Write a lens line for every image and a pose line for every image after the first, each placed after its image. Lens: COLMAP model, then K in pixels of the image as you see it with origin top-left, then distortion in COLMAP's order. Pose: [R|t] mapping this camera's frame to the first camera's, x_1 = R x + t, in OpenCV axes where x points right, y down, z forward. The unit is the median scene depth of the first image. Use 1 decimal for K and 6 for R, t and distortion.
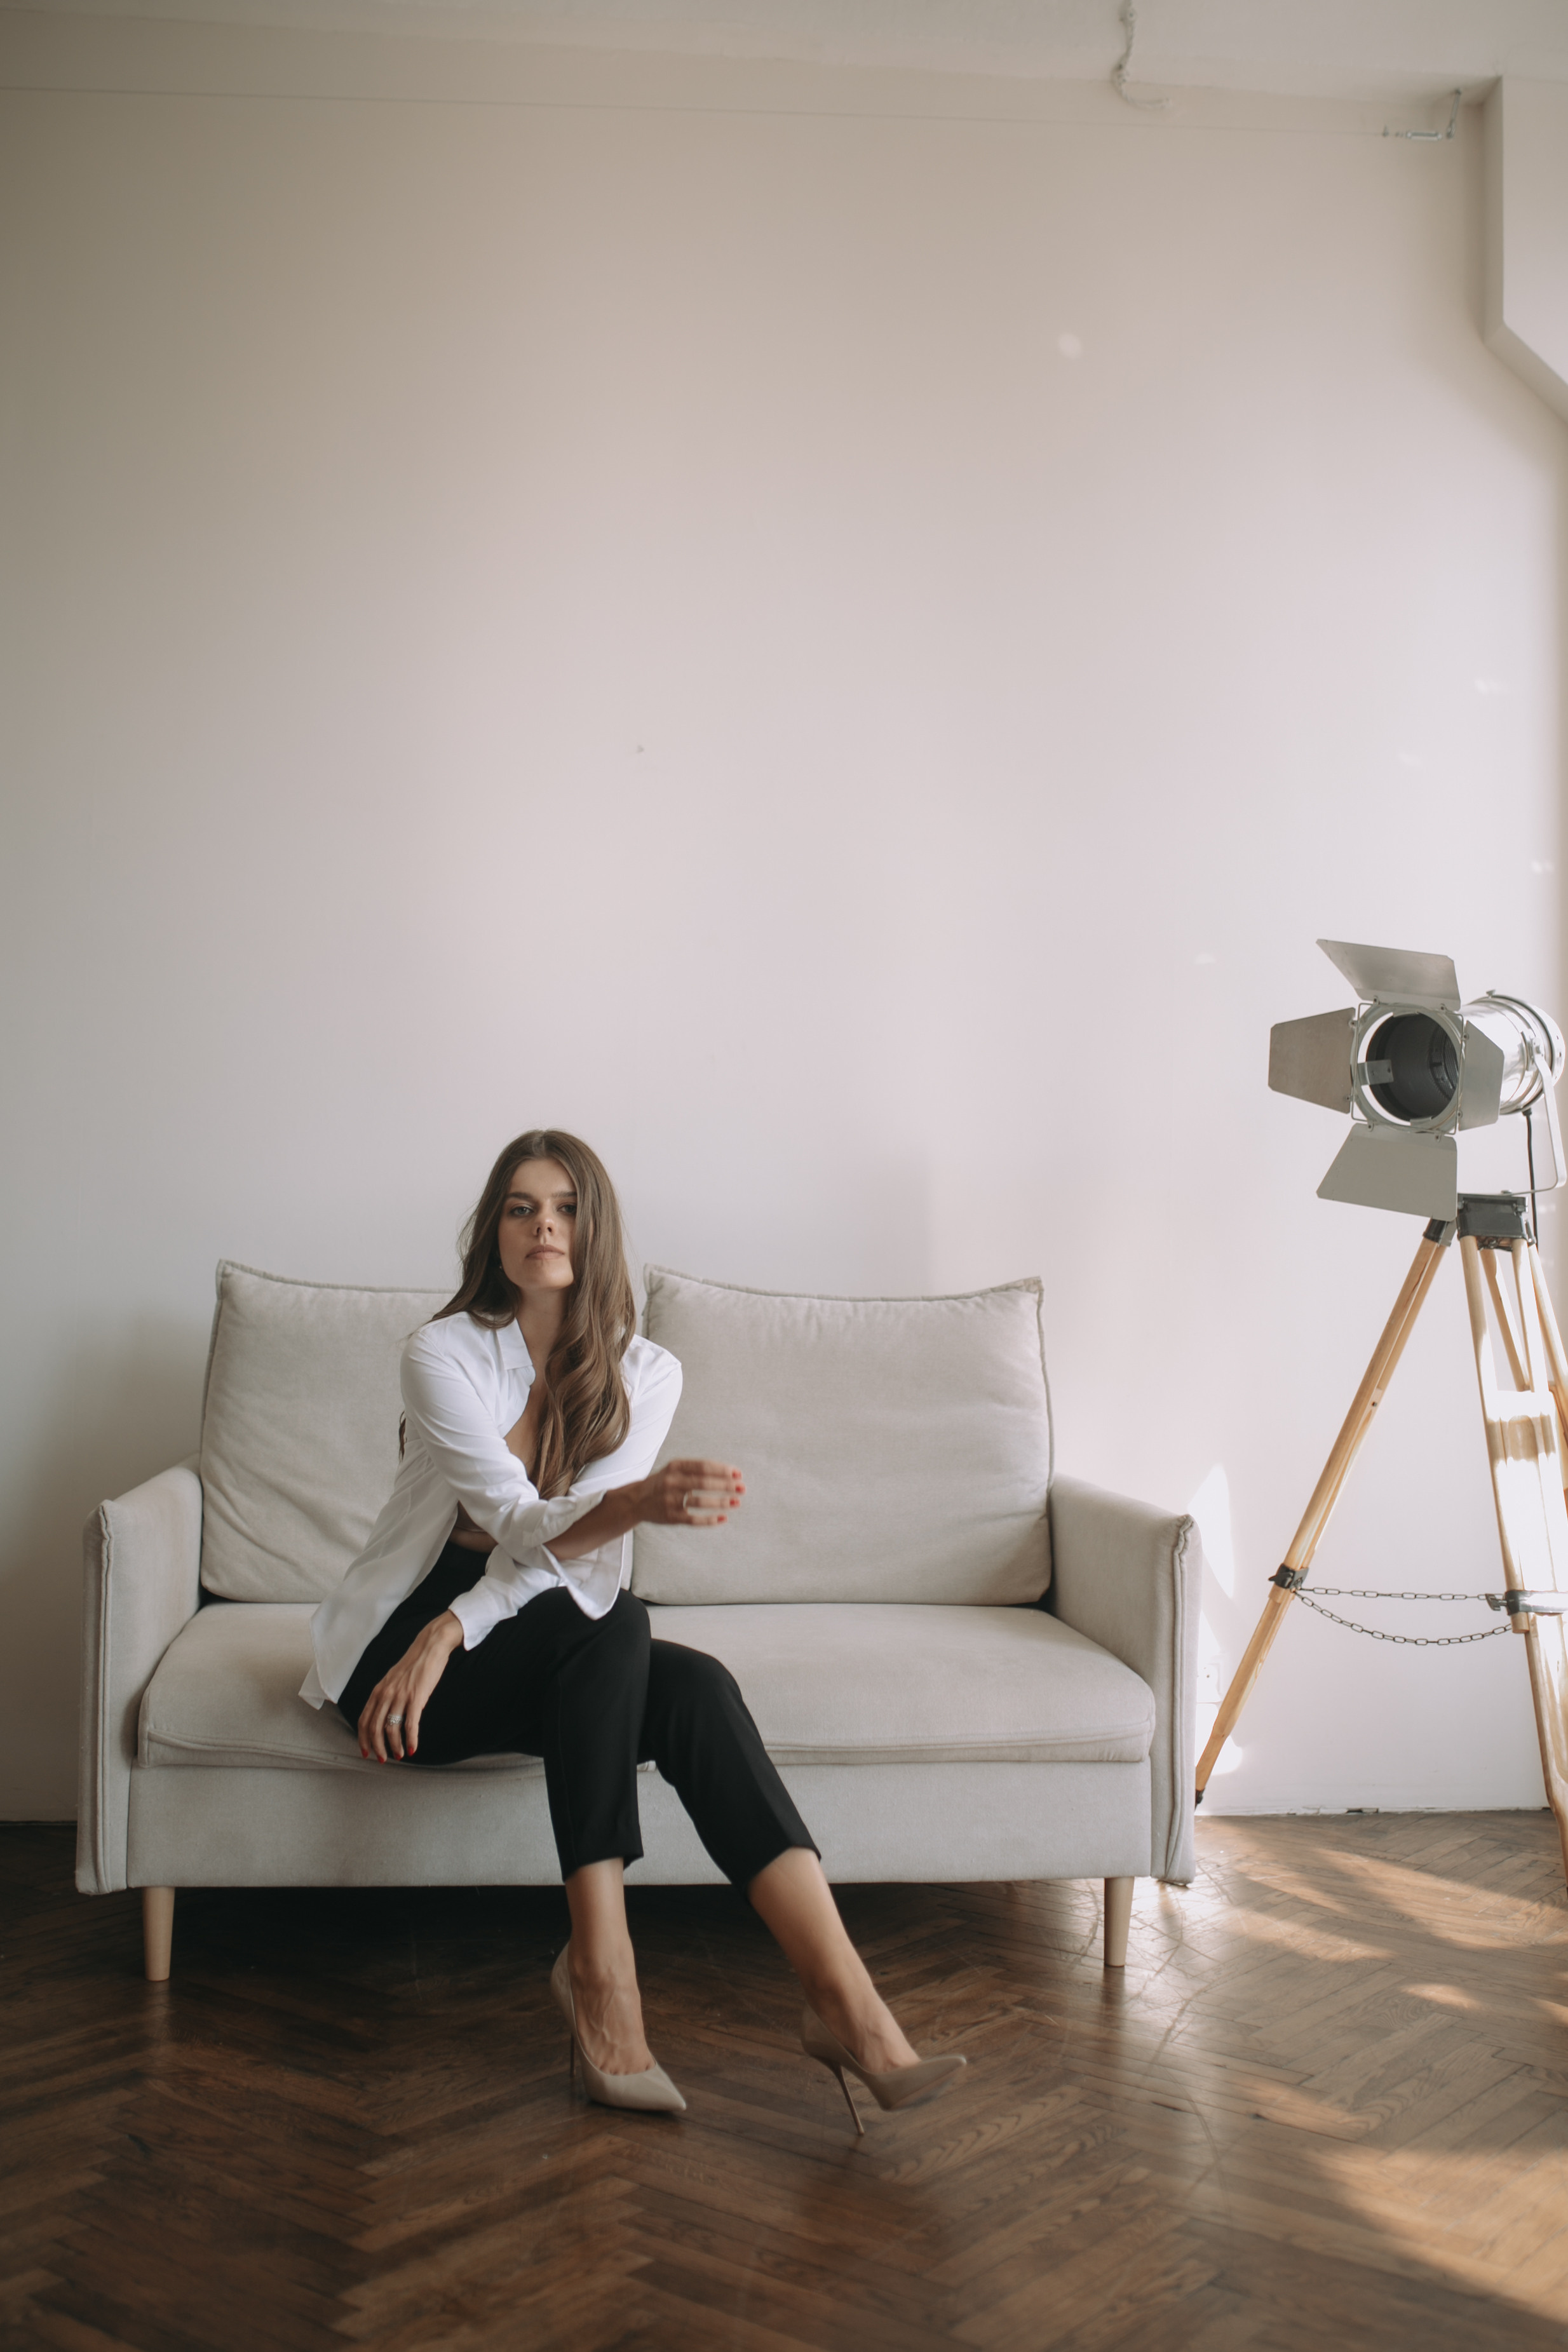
lens RADIAL K [[2648.2, 0, 779.9], [0, 2648.2, 1147.3], [0, 0, 1]] dist [0.004961, 0.000102]
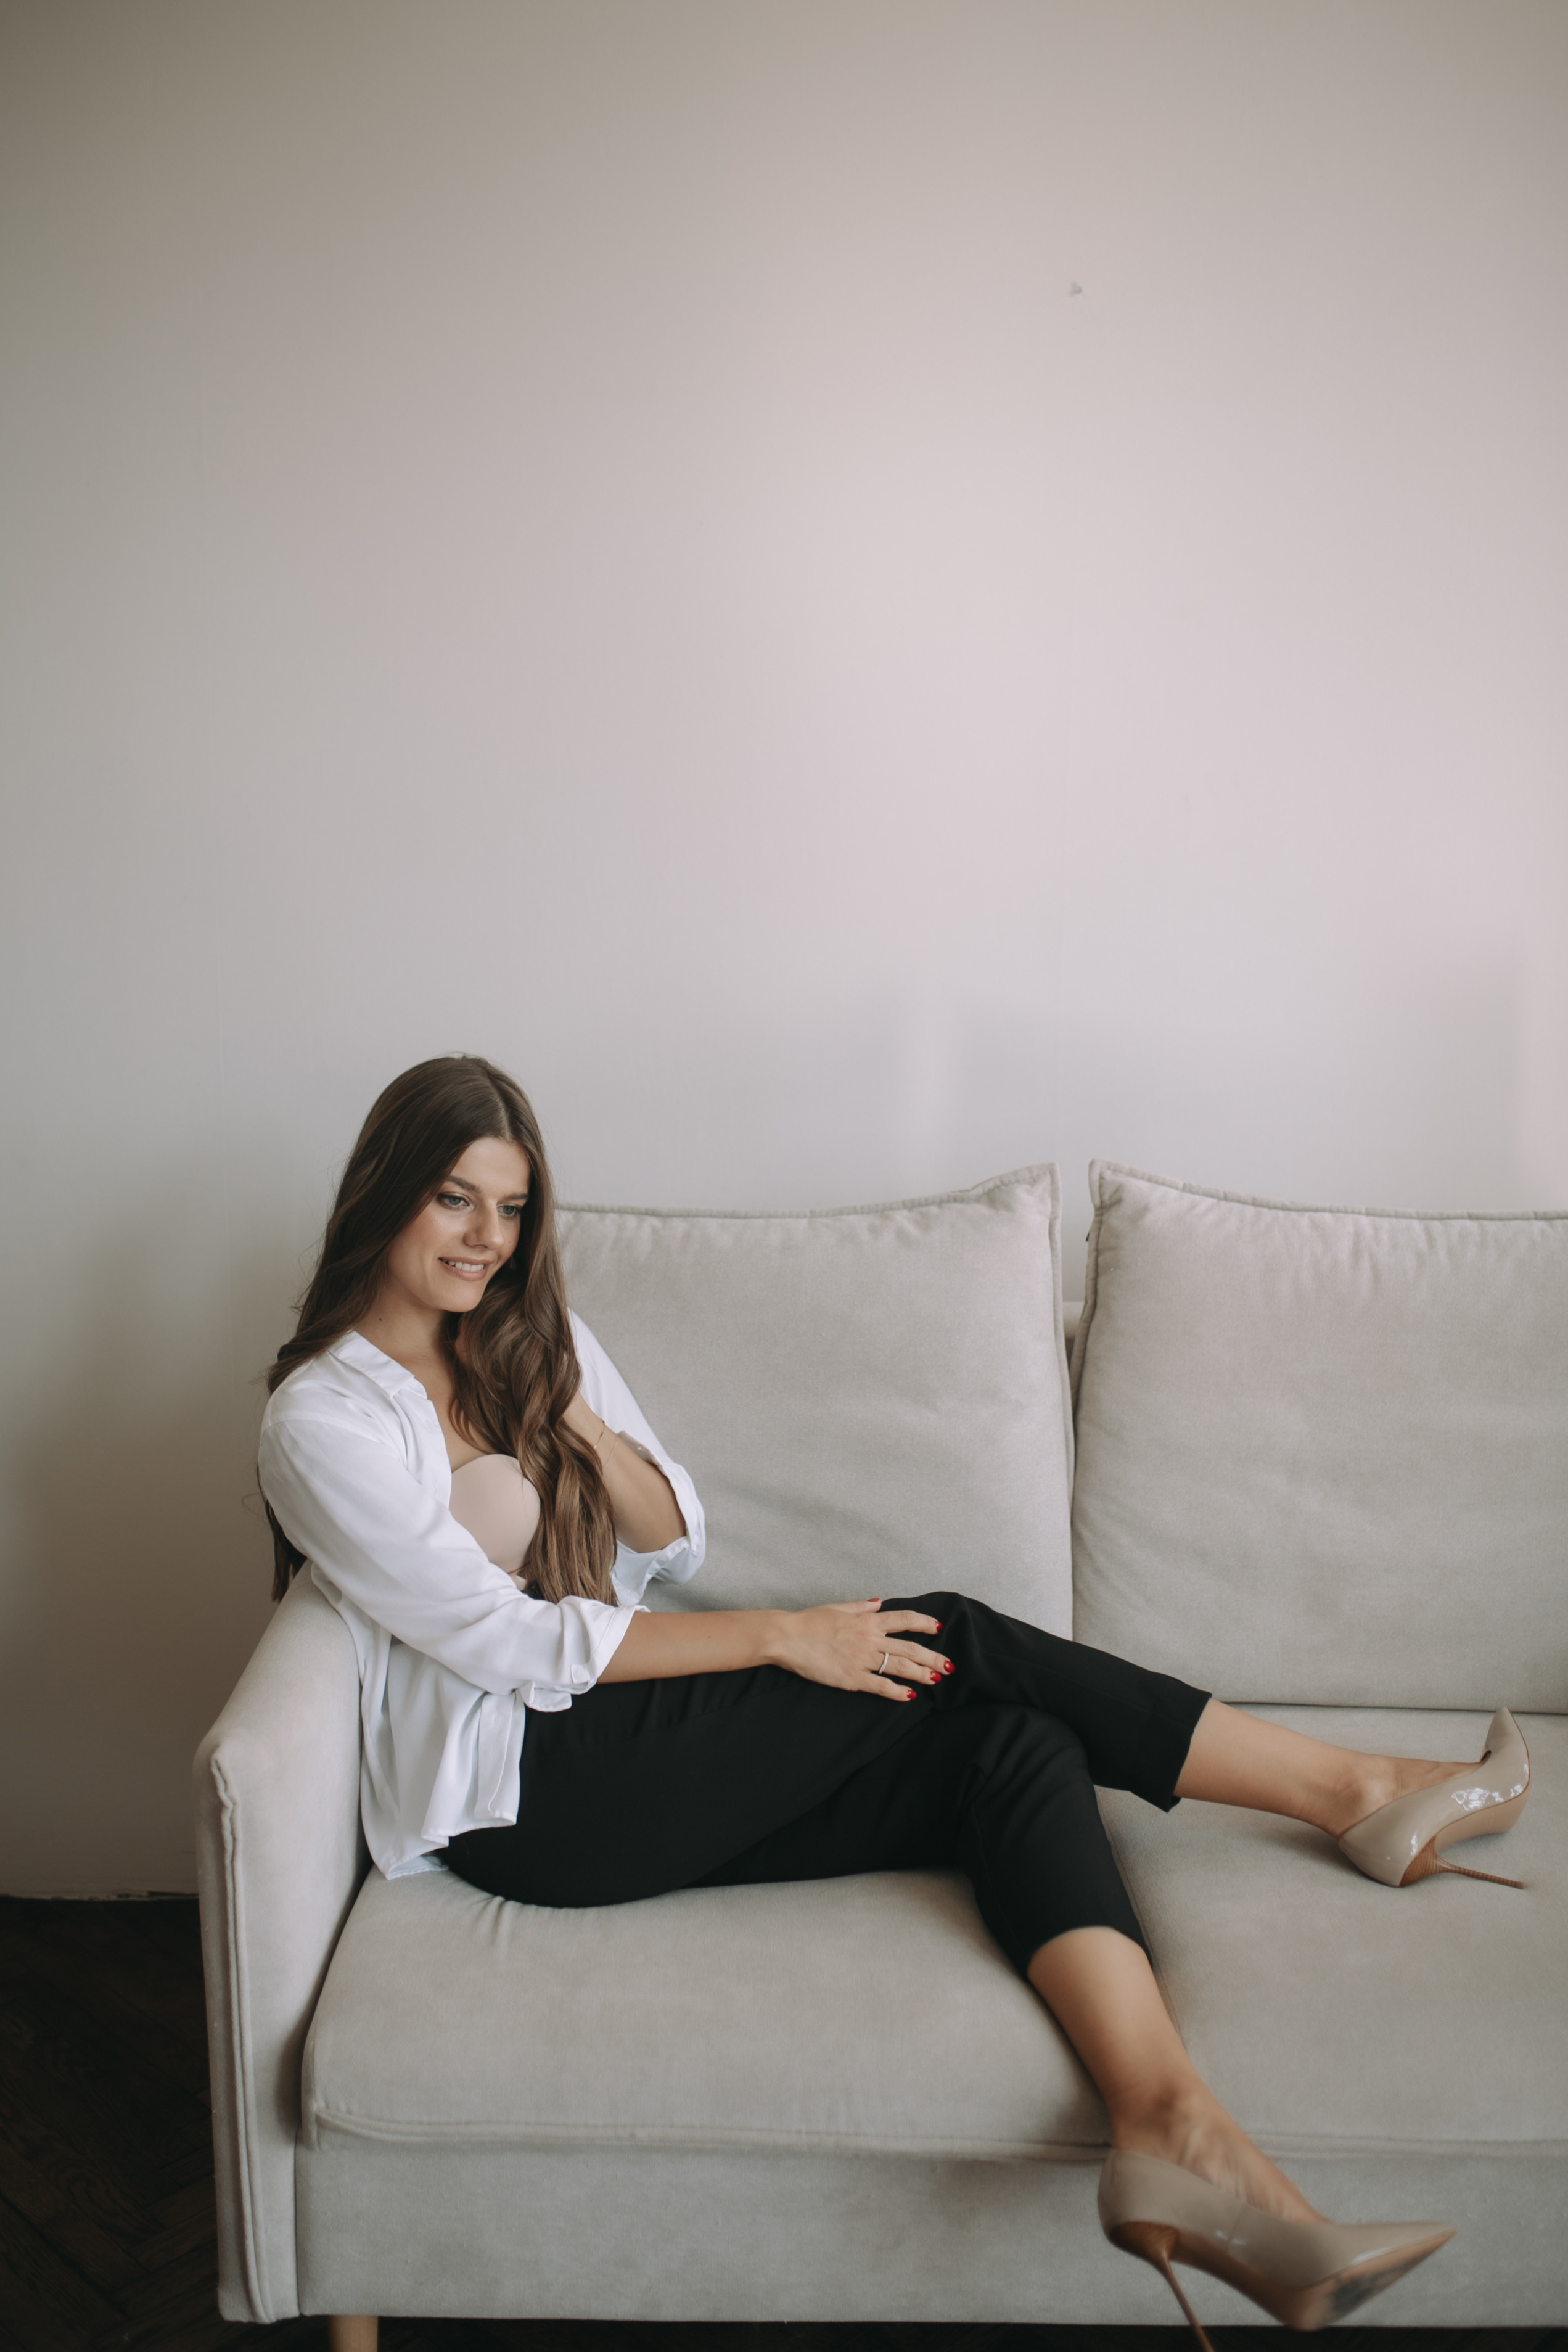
lens RADIAL K [[2453.1, 0, 784.0], [0, 2453.1, 1176.0], [0, 0, 1]] dist [-0.053440, 0.011947]
pose [[0.995342, 0.011787, -0.095684, -0.069232], [0.011114, 0.971853, 0.235325, -0.091694], [0.095765, -0.235293, 0.967195, 0.437693]]
